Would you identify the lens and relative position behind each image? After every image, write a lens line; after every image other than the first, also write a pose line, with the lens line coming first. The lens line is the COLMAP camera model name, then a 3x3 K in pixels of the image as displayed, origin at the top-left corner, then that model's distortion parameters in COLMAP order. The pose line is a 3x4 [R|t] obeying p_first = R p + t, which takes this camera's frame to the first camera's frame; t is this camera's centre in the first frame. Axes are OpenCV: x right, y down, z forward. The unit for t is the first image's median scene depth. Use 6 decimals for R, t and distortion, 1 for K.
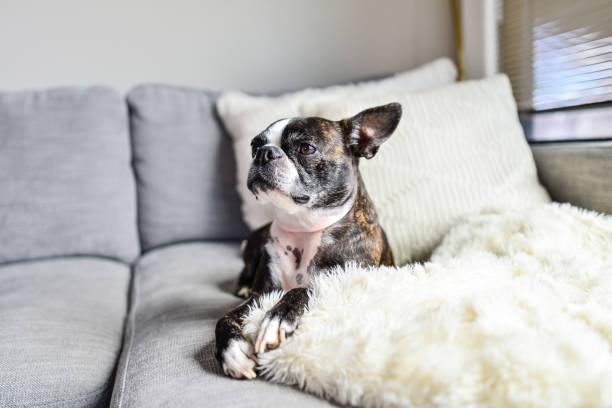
lens RADIAL K [[534.0, 0, 306.0], [0, 534.0, 204.0], [0, 0, 1]] dist [0.035584, -0.006114]
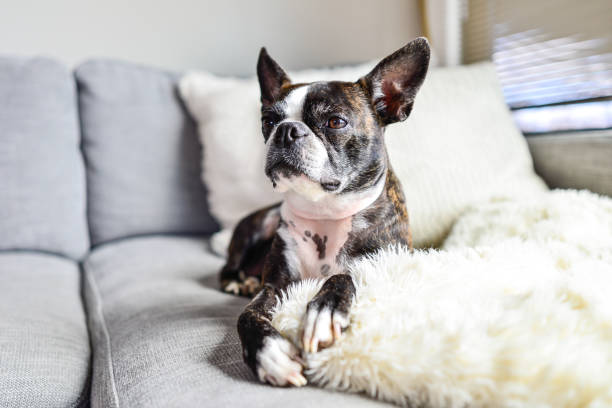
lens RADIAL K [[534.0, 0, 306.0], [0, 534.0, 204.0], [0, 0, 1]] dist [0.035584, -0.006114]
pose [[0.990348, 0.015637, 0.137721, -0.152592], [-0.014293, 0.999840, -0.010744, 0.044958], [-0.137867, 0.008671, 0.990413, 0.145013]]
